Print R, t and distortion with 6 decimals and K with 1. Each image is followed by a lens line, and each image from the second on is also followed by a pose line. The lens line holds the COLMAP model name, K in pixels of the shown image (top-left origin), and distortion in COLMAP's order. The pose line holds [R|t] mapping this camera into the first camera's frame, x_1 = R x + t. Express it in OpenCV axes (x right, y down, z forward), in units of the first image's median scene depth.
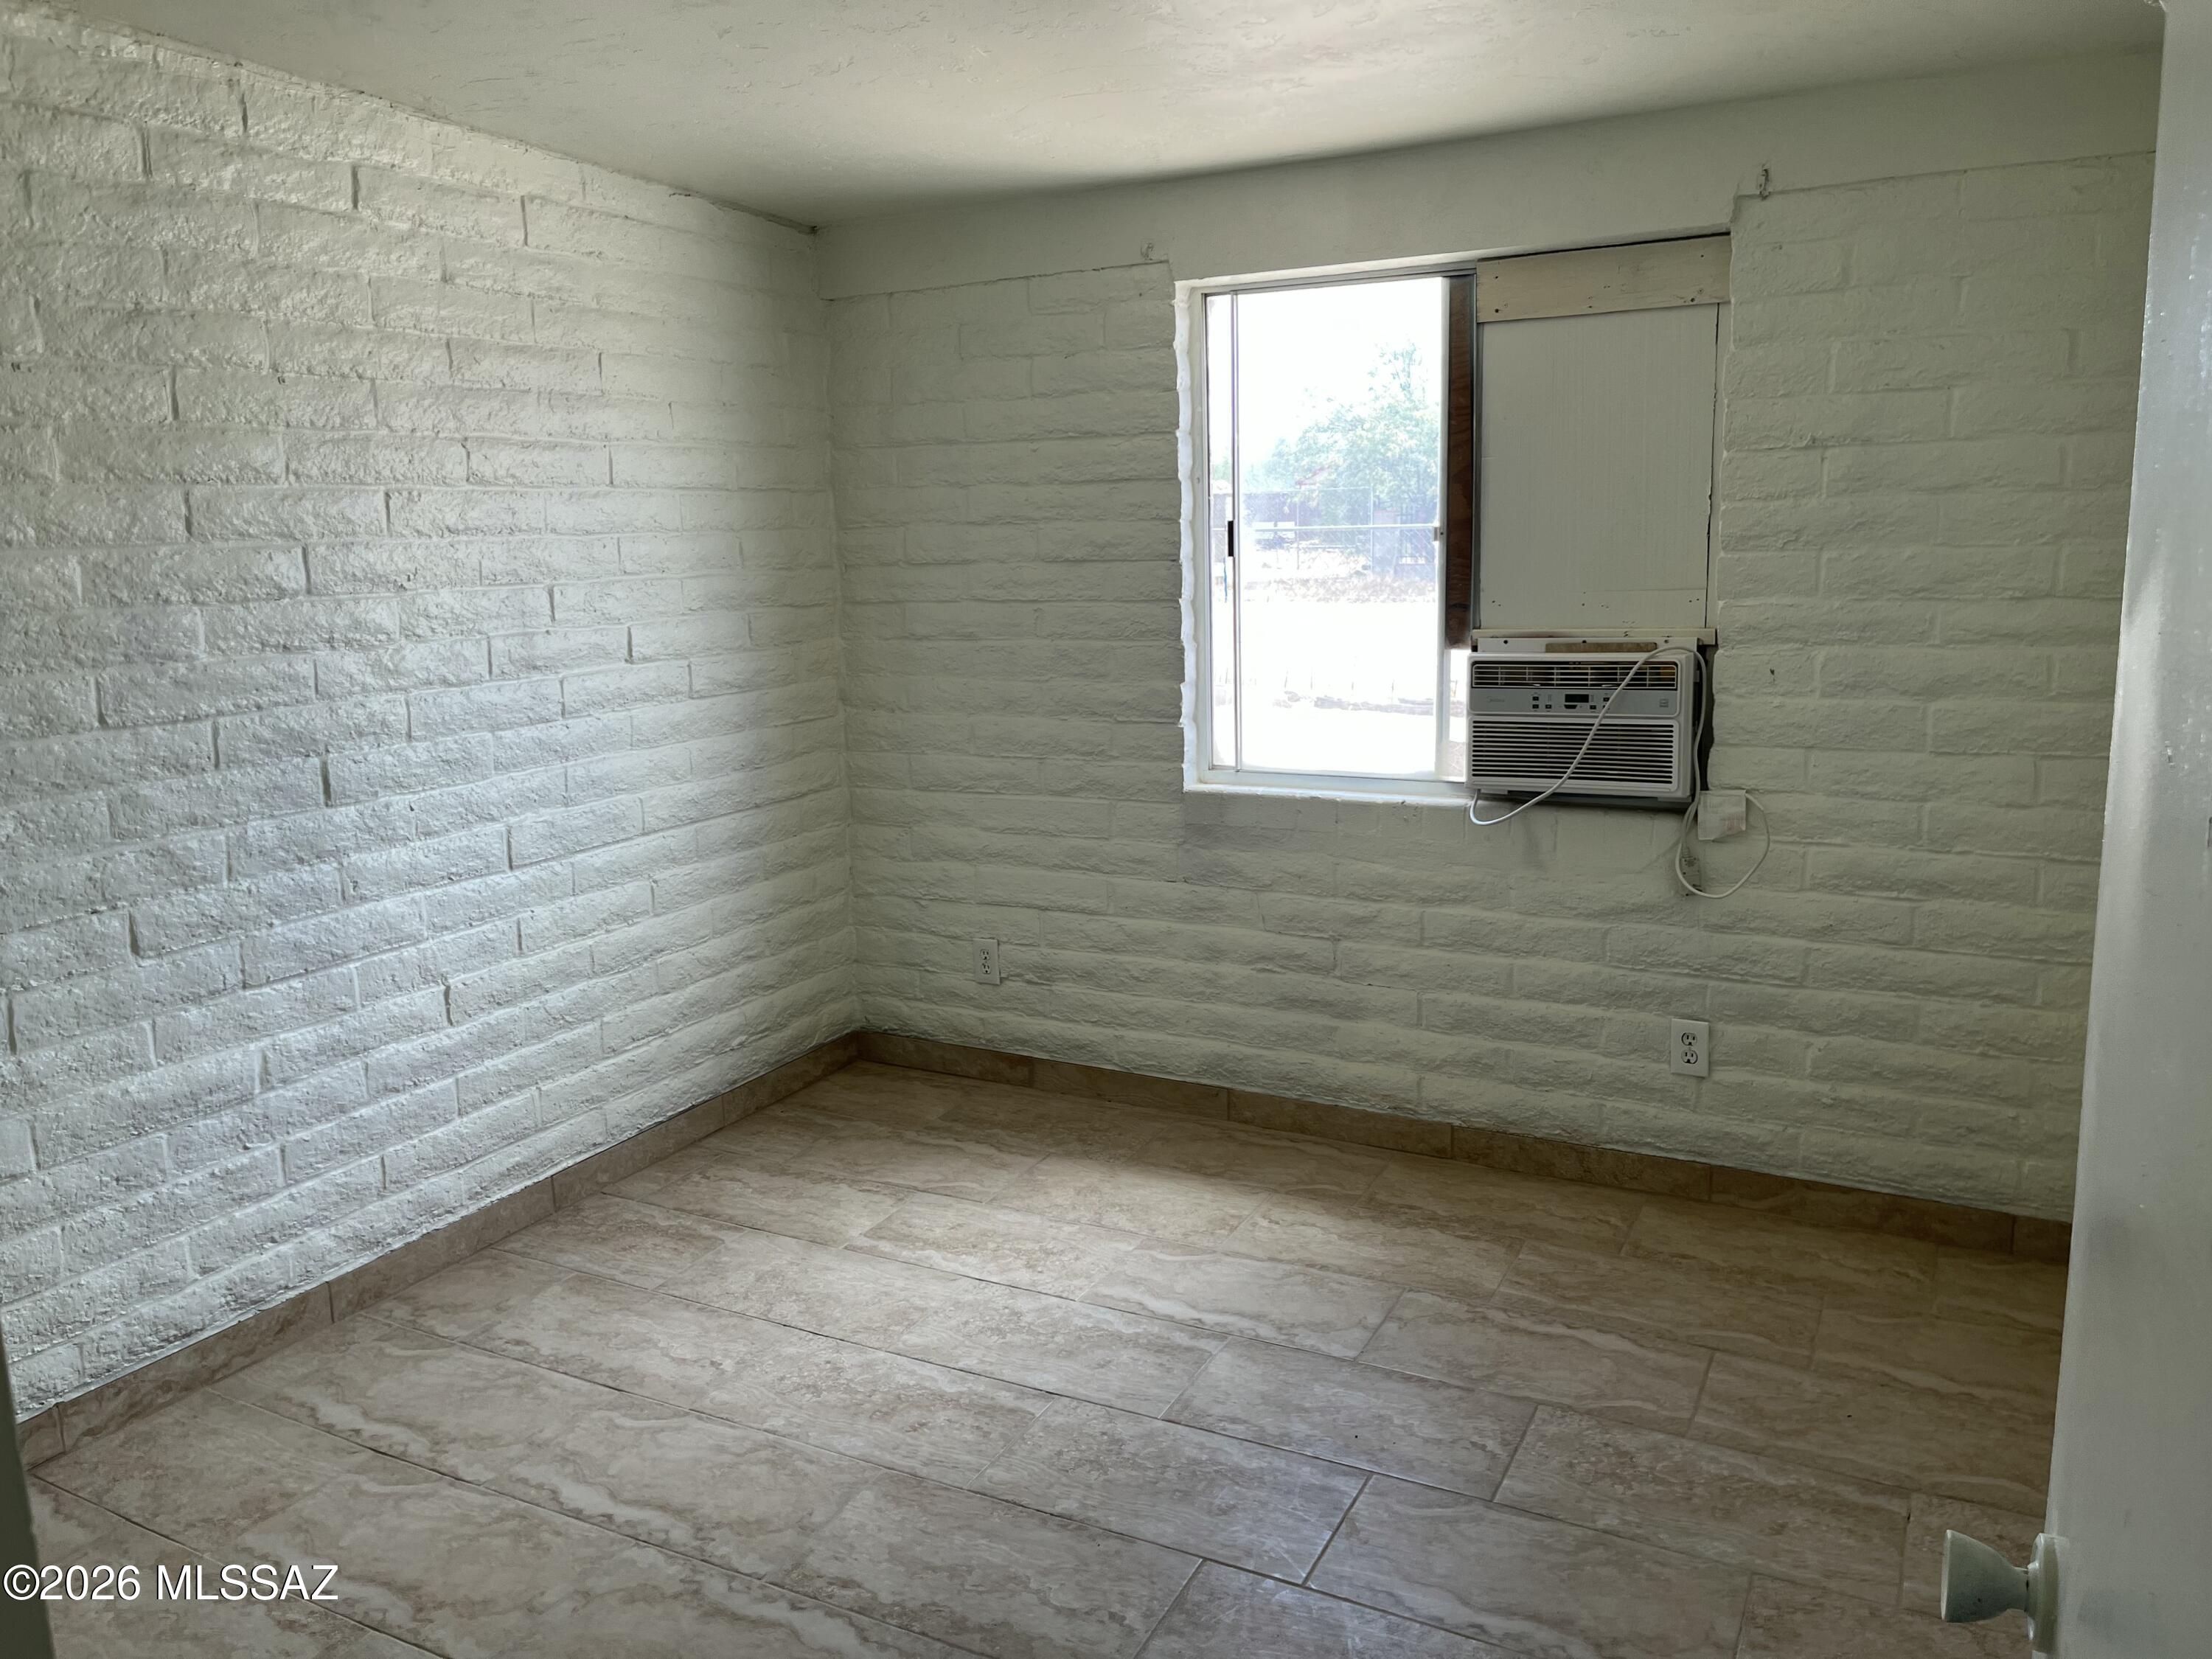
lens RADIAL K [[1671.4, 0, 1104.8], [0, 1671.4, 825.7], [0, 0, 1]] dist [-0.009379, -0.005591]
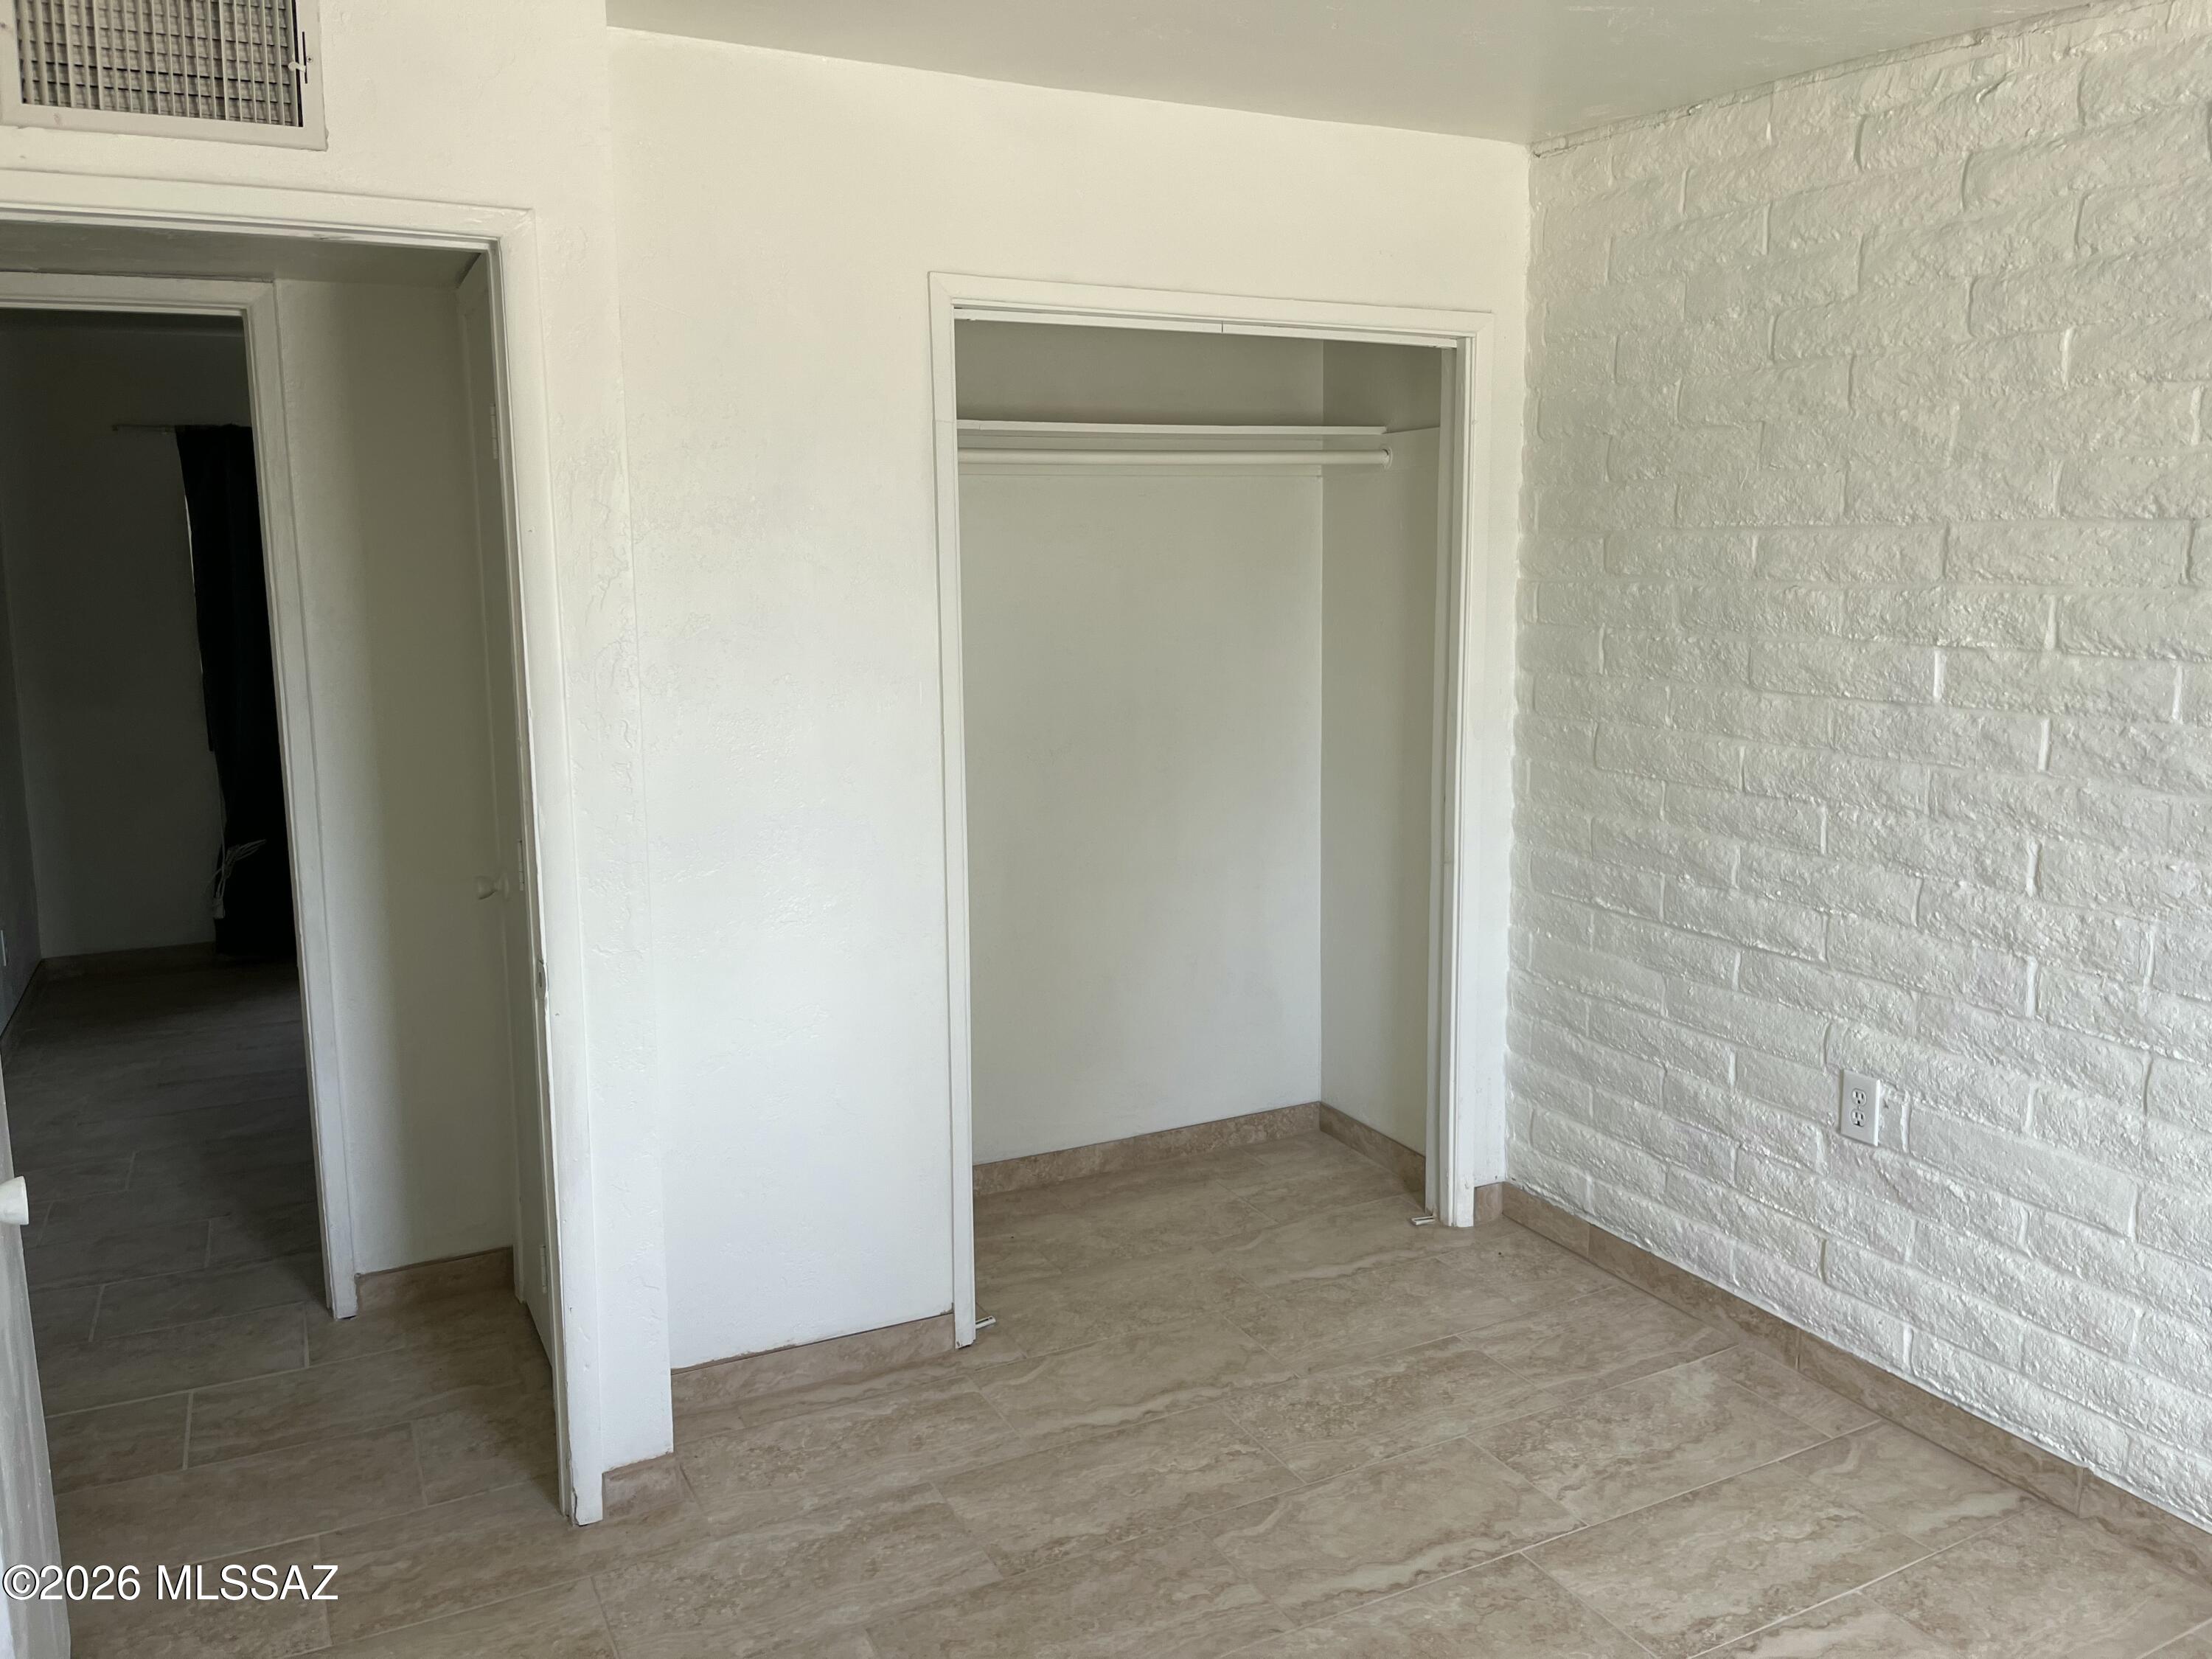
lens RADIAL K [[1671.4, 0, 1105.4], [0, 1671.4, 829.2], [0, 0, 1]] dist [-0.009379, -0.005591]
pose [[-0.581560, 0.159859, -0.797642, 0.413096], [-0.128218, 0.950235, 0.283925, -0.206808], [0.803335, 0.267392, -0.532122, 0.958773]]
